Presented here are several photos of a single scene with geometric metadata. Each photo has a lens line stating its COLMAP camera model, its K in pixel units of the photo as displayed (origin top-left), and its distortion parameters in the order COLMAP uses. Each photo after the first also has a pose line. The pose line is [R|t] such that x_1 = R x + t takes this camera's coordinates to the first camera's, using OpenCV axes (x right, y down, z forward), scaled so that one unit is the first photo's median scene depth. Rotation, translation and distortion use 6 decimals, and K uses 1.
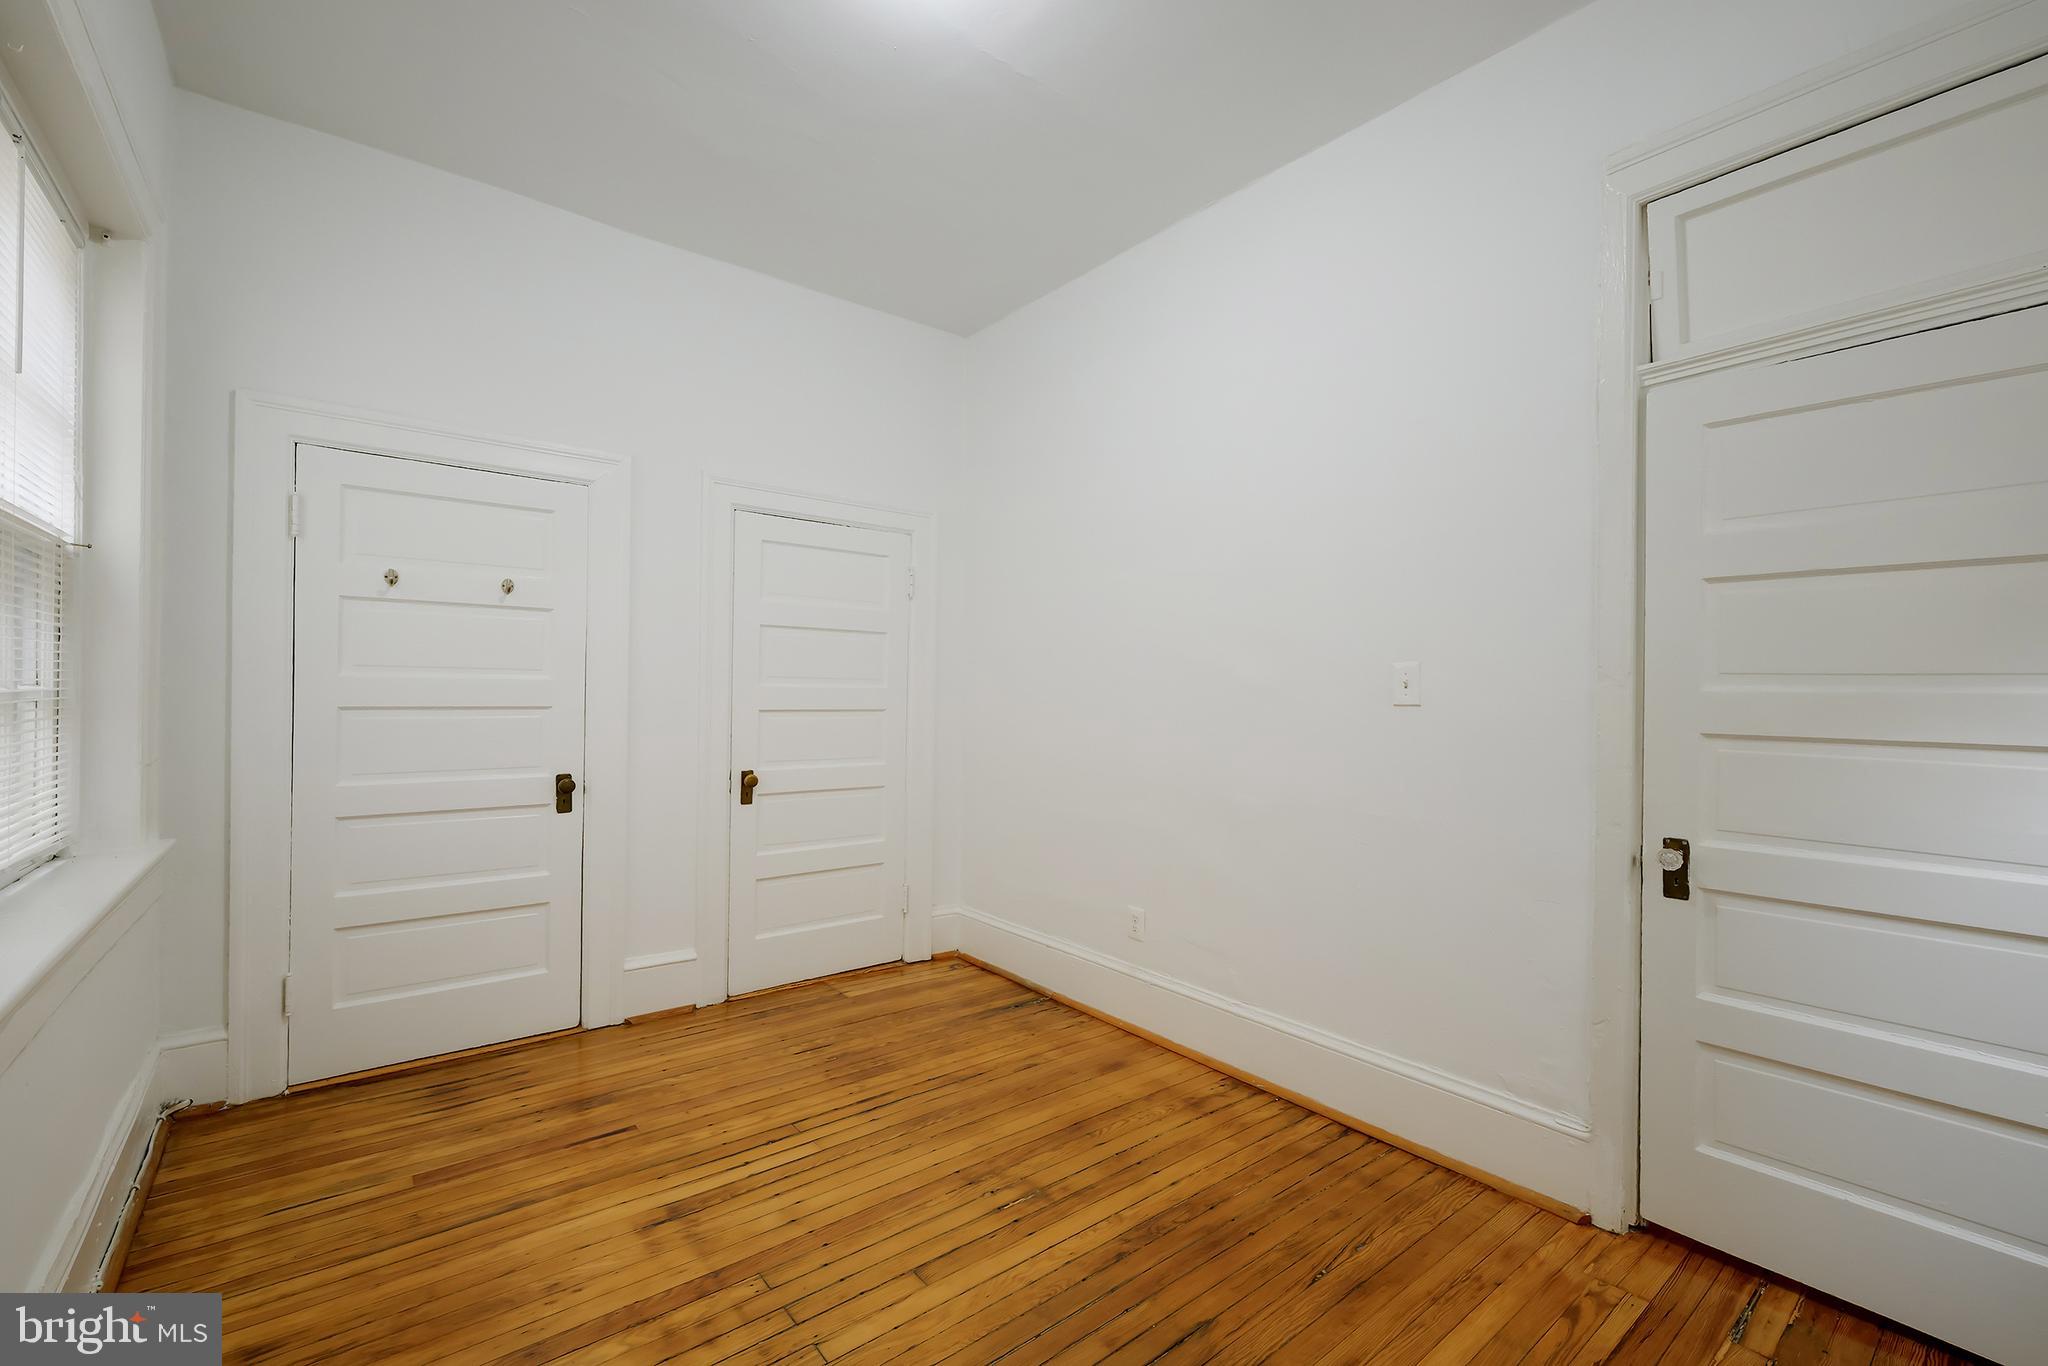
lens RADIAL K [[816.3, 0, 1066.2], [0, 816.3, 688.5], [0, 0, 1]] dist [-0.001452, -0.000078]
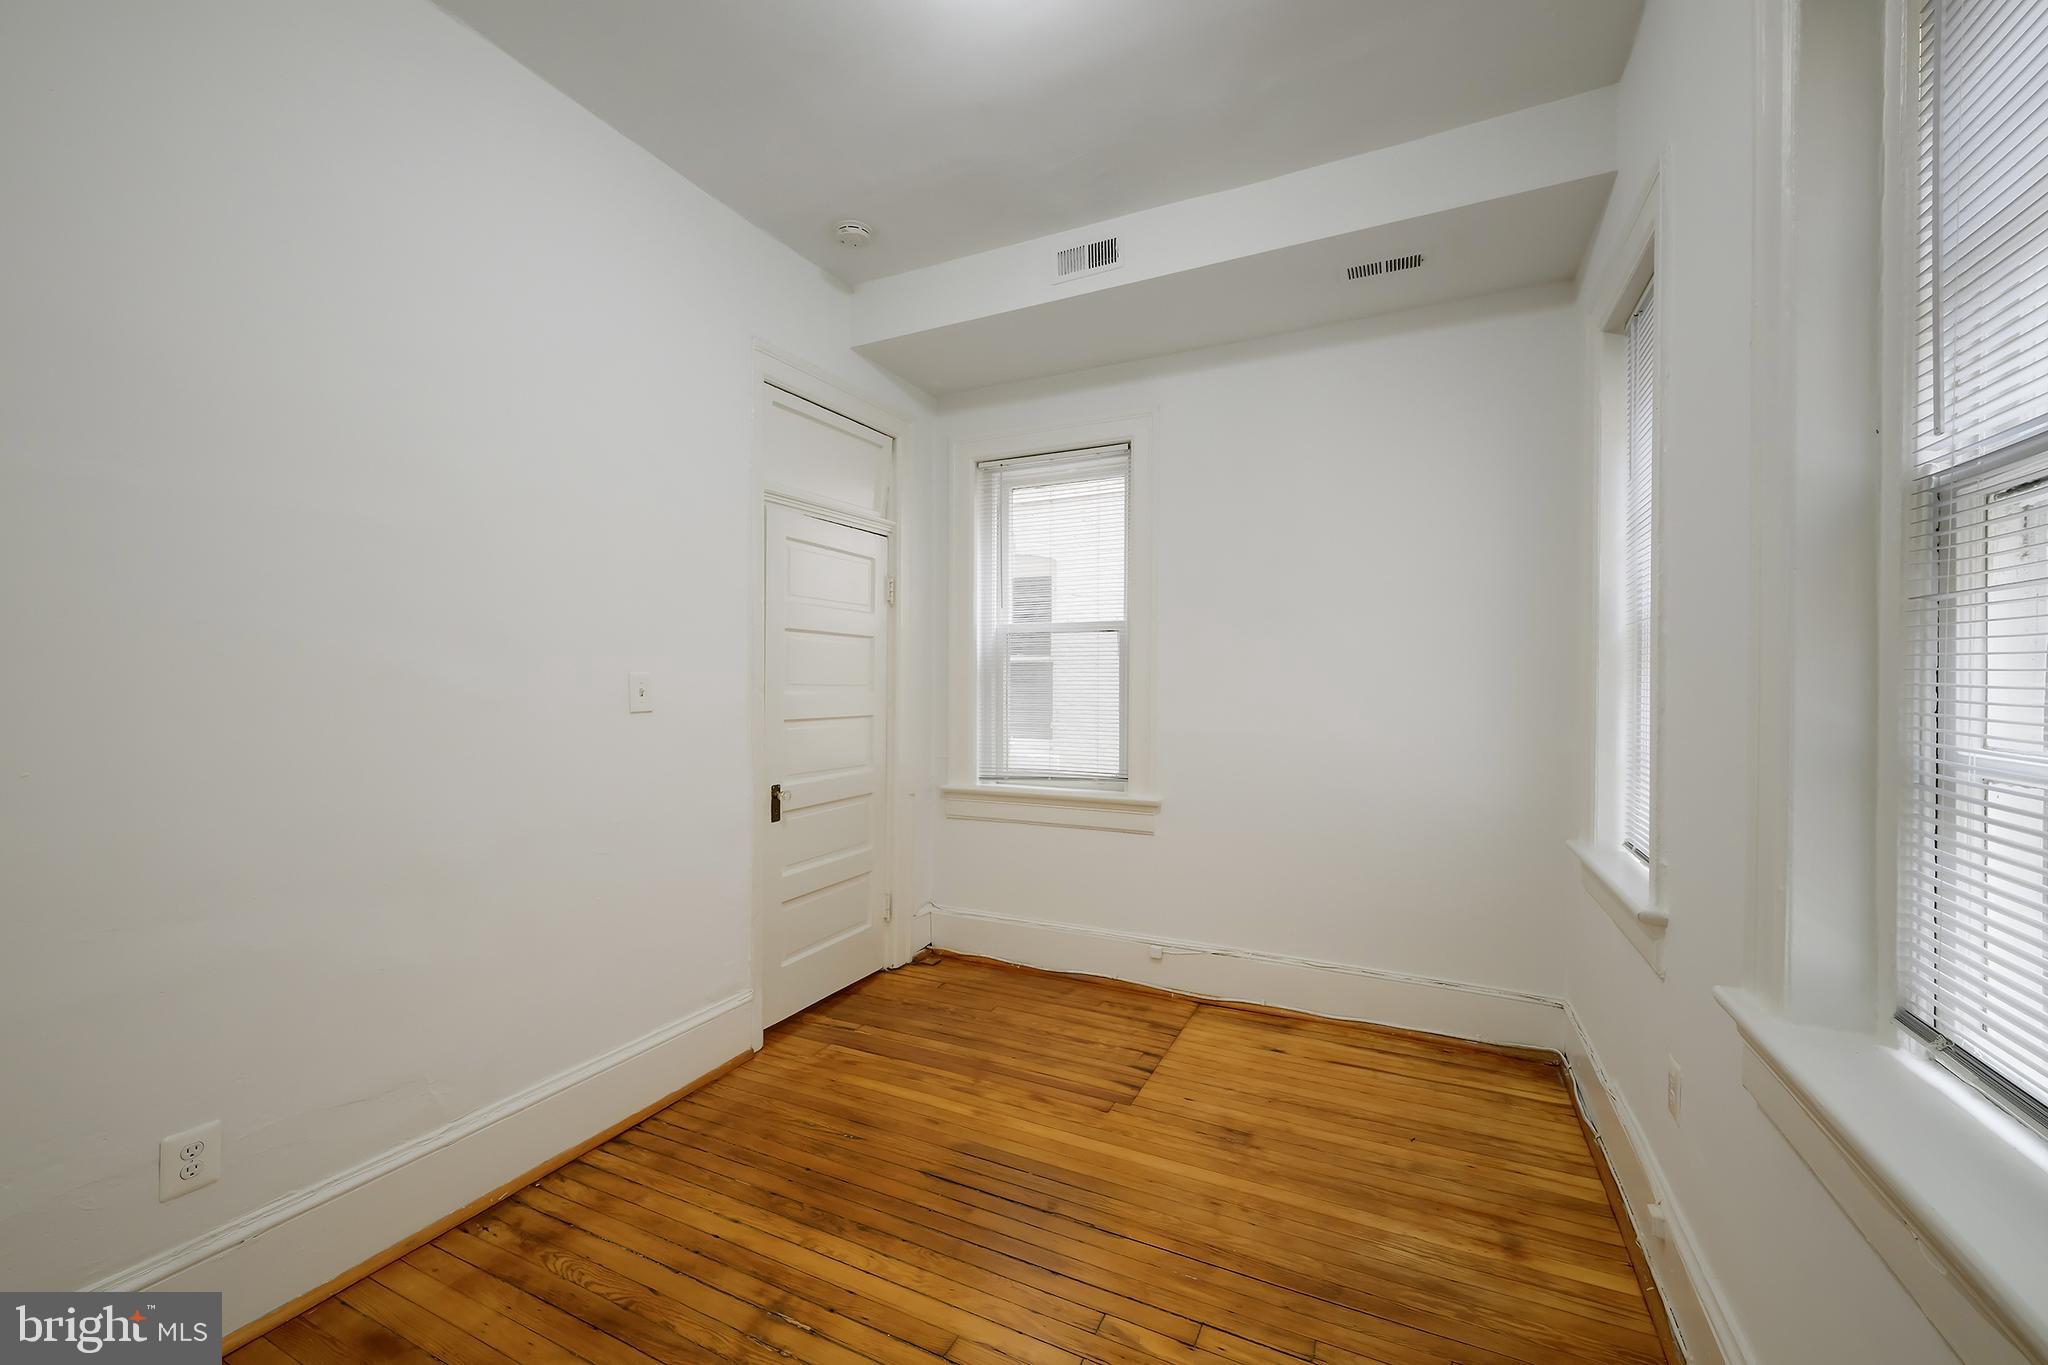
lens RADIAL K [[816.6, 0, 1026.0], [0, 816.6, 688.9], [0, 0, 1]] dist [-0.000659, 0.000024]
pose [[-0.369640, -0.016680, 0.929025, -0.757094], [-0.007520, 0.999860, 0.014960, -0.029522], [-0.929145, -0.001457, -0.369713, 0.901005]]
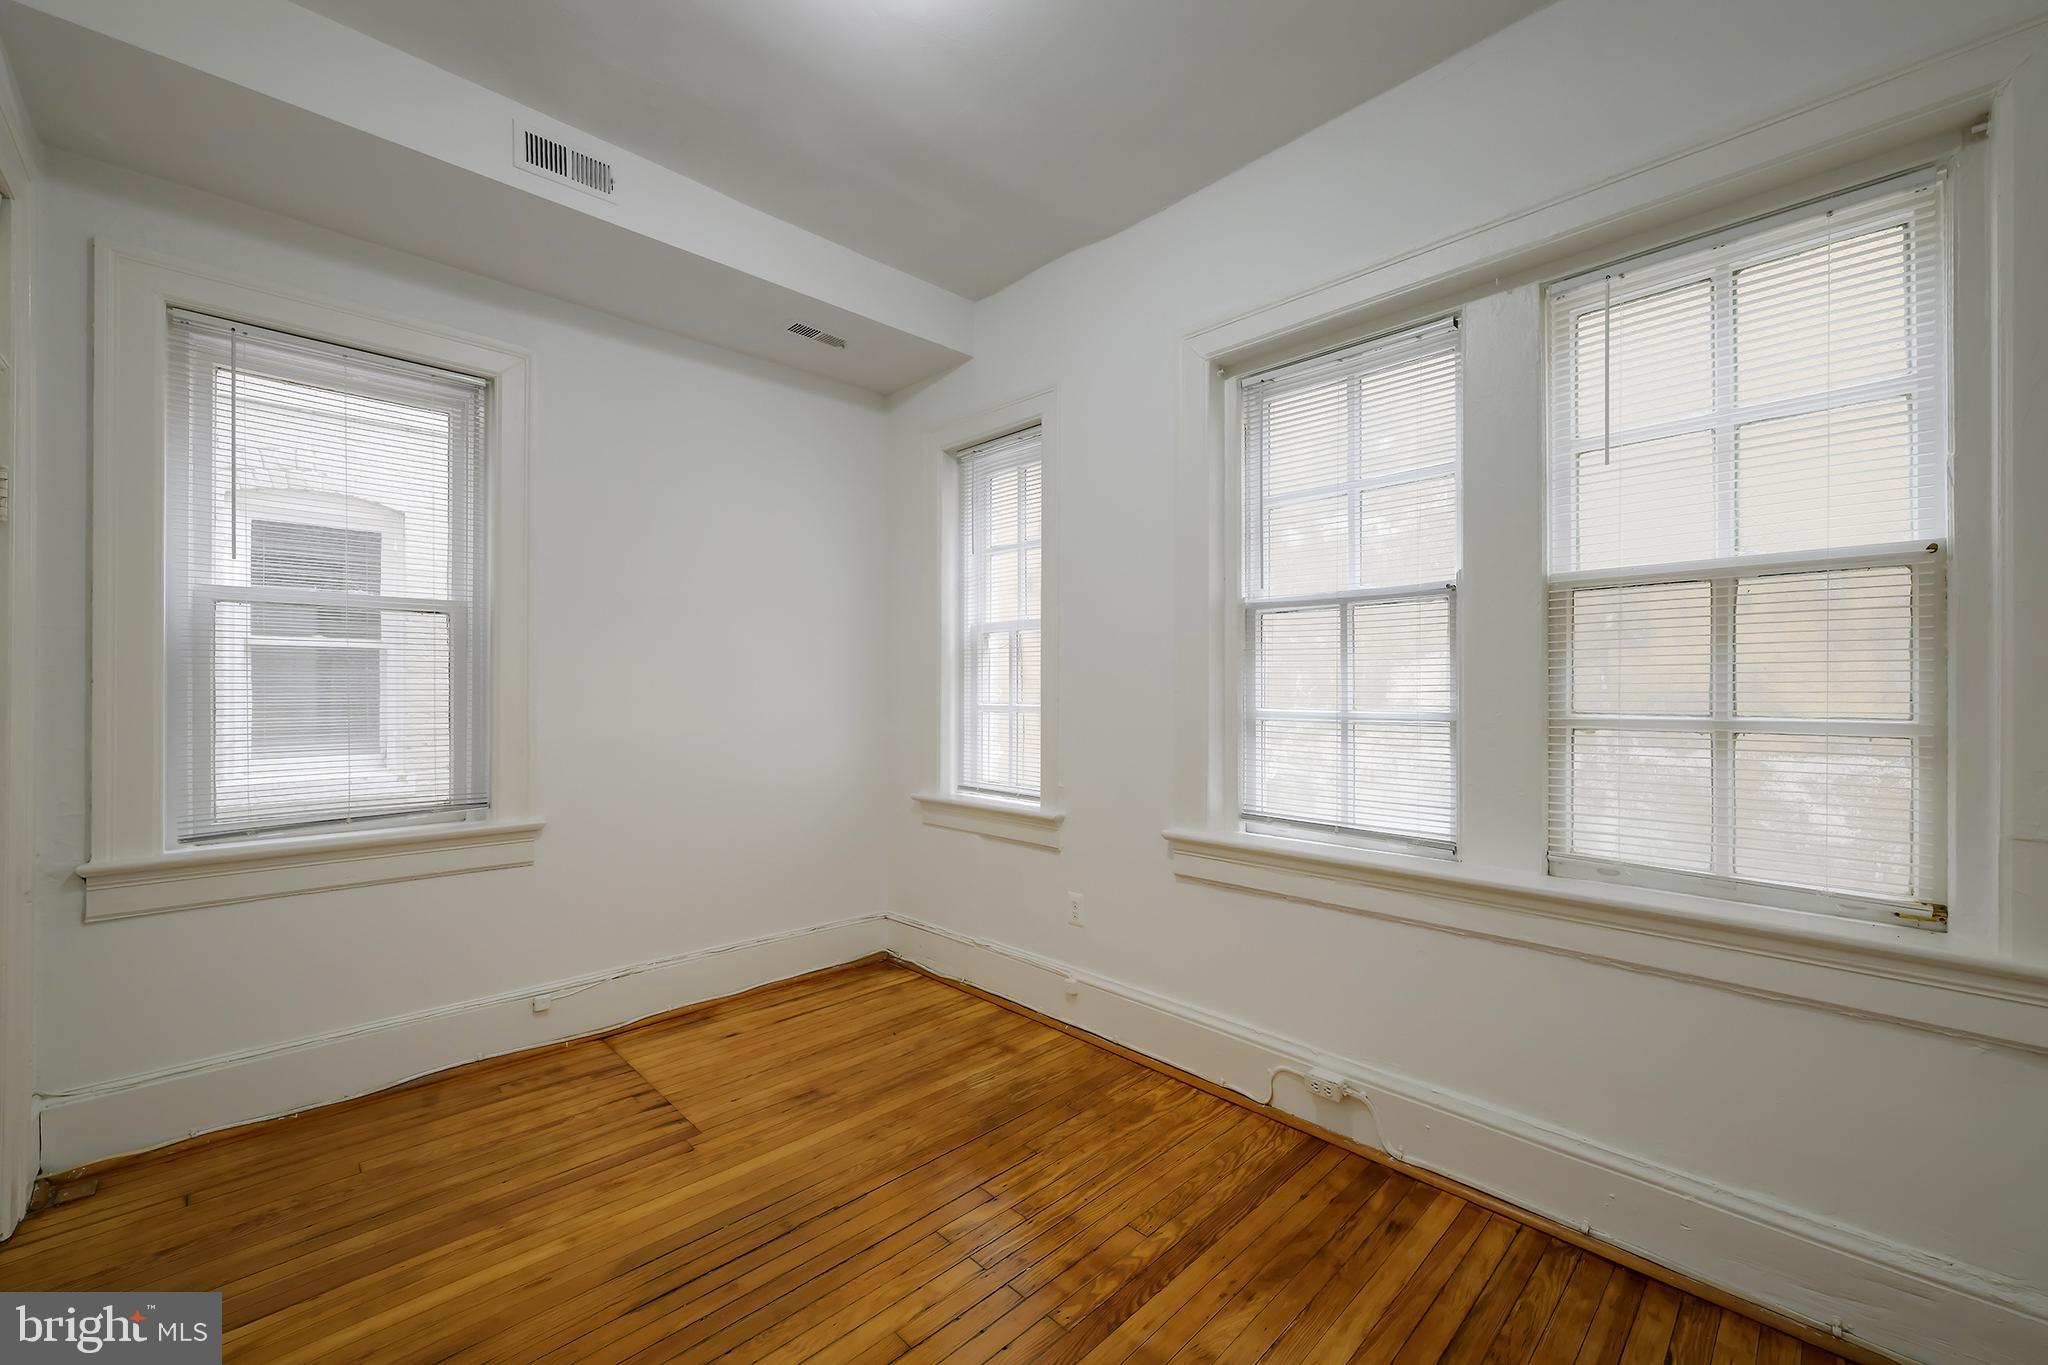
lens RADIAL K [[830.3, 0, 1031.4], [0, 830.3, 690.0], [0, 0, 1]] dist [0.000542, 0.000392]
pose [[-0.998677, -0.013105, -0.049719, -0.191577], [-0.013044, 0.999914, -0.001540, -0.016560], [0.049734, -0.000890, -0.998762, 1.396219]]
